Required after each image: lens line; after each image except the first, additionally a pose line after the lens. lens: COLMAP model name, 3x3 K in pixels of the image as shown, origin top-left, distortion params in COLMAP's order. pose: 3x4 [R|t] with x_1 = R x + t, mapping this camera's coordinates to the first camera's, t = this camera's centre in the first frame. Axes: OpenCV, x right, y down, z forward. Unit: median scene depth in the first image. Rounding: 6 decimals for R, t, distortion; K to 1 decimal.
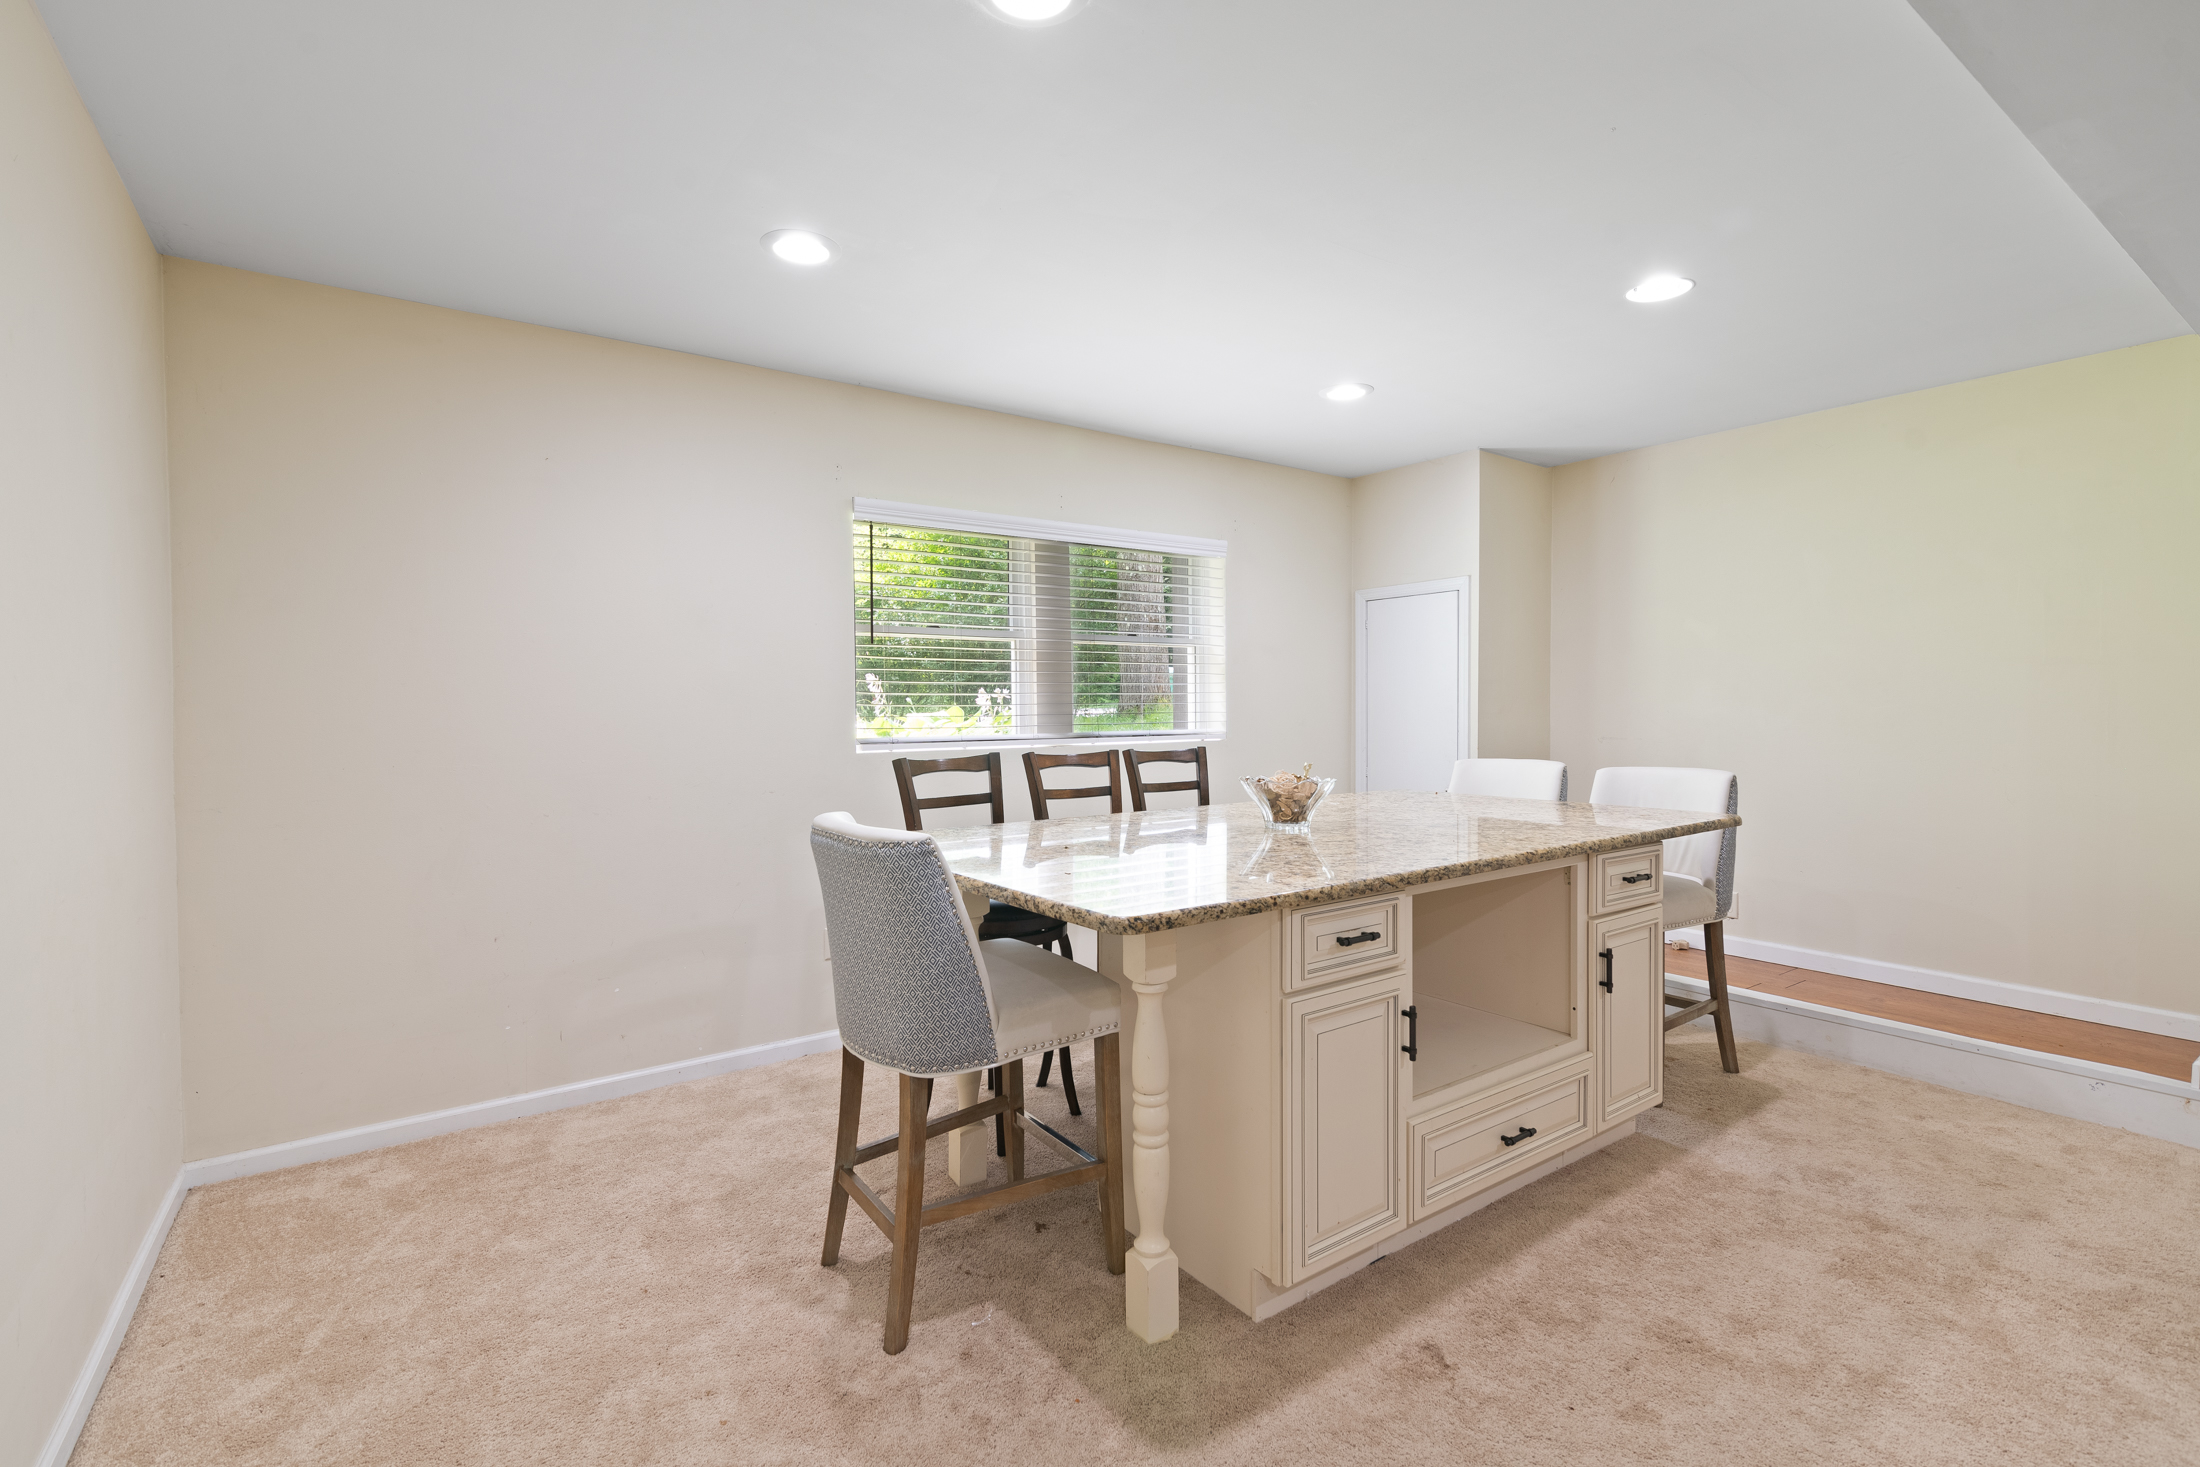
lens RADIAL K [[992.8, 0, 1096.0], [0, 992.8, 727.0], [0, 0, 1]] dist [0.002979, -0.000342]
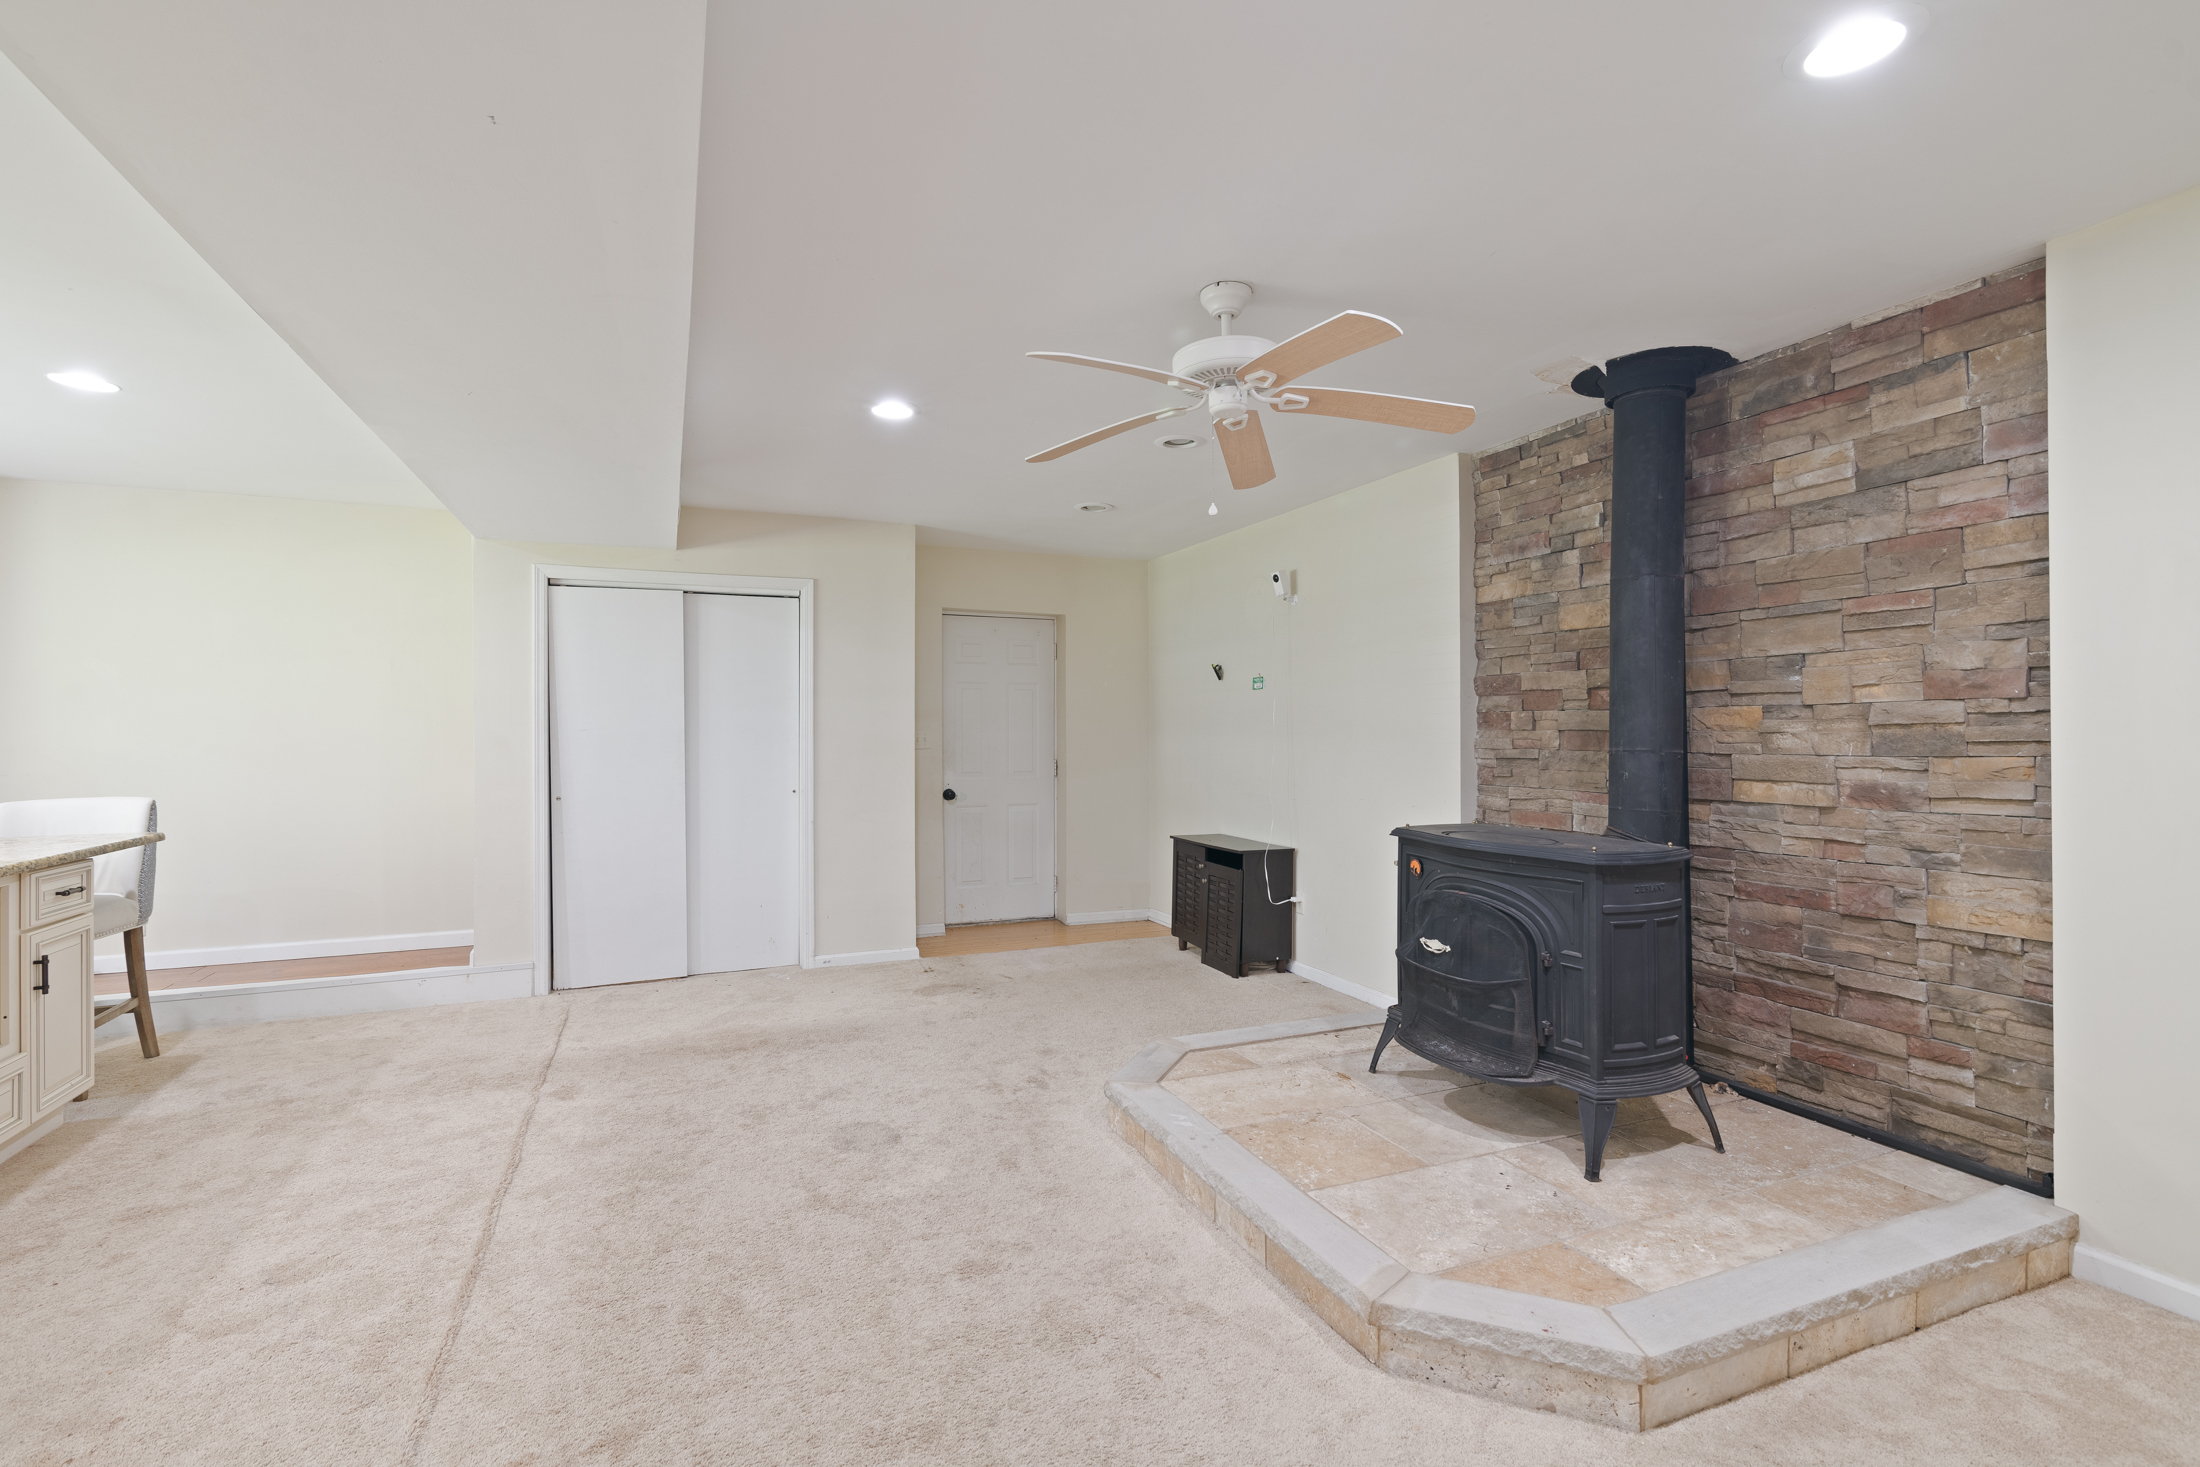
lens RADIAL K [[992.8, 0, 1096.0], [0, 992.8, 727.0], [0, 0, 1]] dist [0.002979, -0.000342]
pose [[0.203457, 0.008629, 0.979046, -0.341708], [0.022405, 0.999658, -0.013467, 0.004066], [-0.978828, 0.024675, 0.203194, -0.397847]]
